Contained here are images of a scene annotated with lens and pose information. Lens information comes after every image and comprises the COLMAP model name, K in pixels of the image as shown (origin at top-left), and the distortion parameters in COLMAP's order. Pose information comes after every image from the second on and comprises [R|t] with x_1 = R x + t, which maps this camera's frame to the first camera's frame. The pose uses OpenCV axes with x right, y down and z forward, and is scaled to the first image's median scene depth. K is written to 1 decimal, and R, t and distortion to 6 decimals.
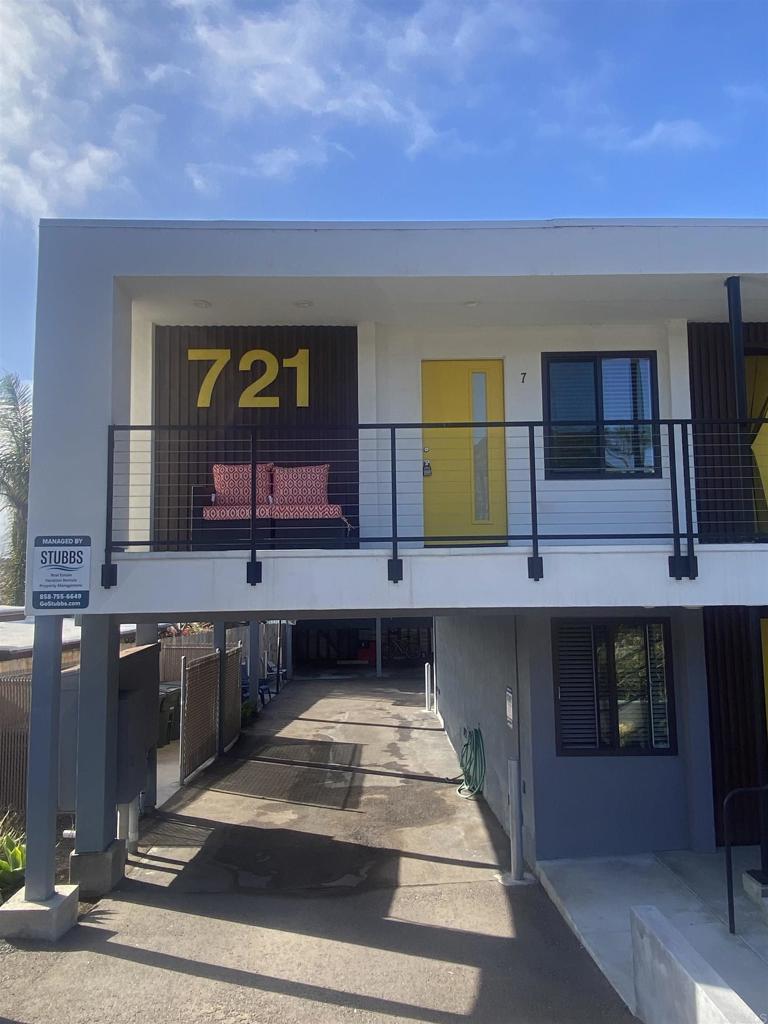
lens RADIAL K [[716.5, 0, 384.0], [0, 716.5, 512.0], [0, 0, 1]] dist [0.091812, -0.099220]
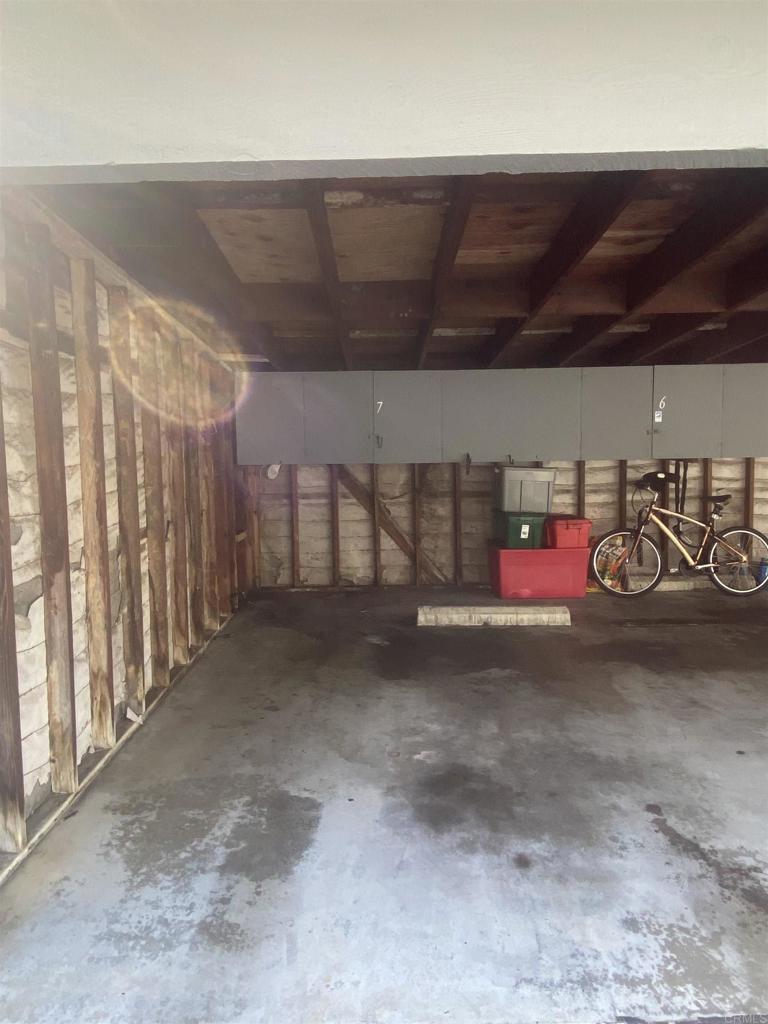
lens RADIAL K [[661.1, 0, 384.4], [0, 661.1, 509.5], [0, 0, 1]] dist [0.000562, 0.000040]
pose [[0.999079, 0.000010, -0.042906, -0.249195], [0.007358, 0.985145, 0.171568, 0.537120], [0.042270, -0.171726, 0.984237, 3.007446]]
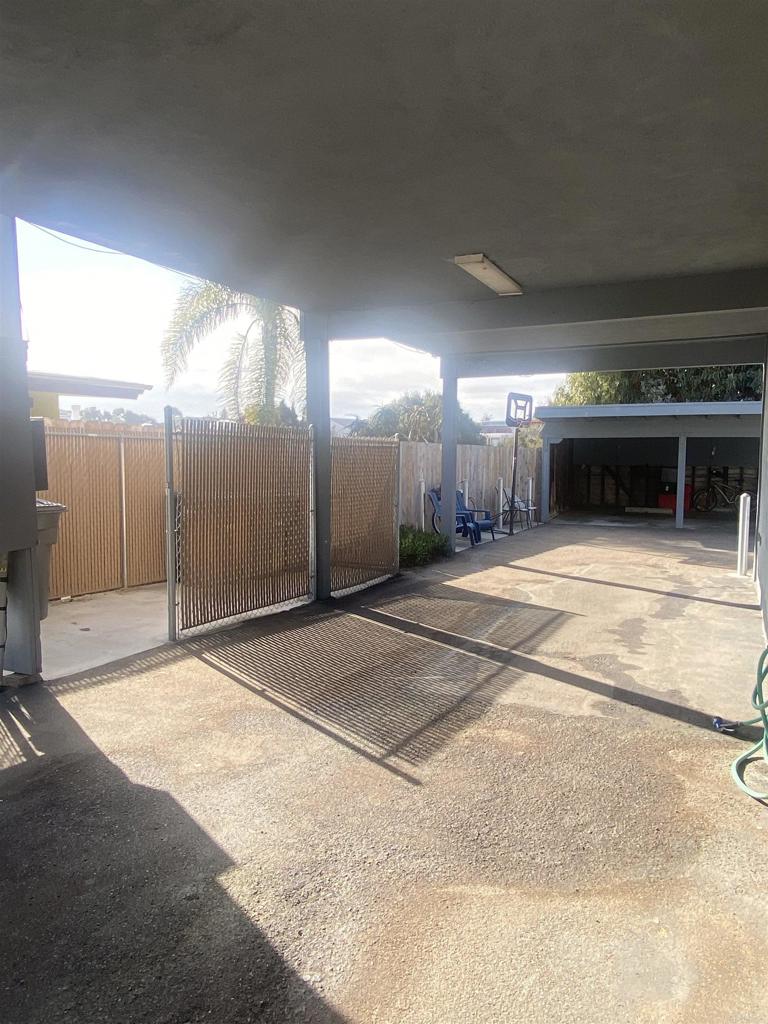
lens RADIAL K [[716.5, 0, 384.0], [0, 716.5, 512.0], [0, 0, 1]] dist [0.091812, -0.099220]
pose [[0.897444, 0.058417, -0.437244, 0.134465], [0.022931, 0.983675, 0.178488, 0.274480], [0.440533, -0.170209, 0.881453, 0.884381]]
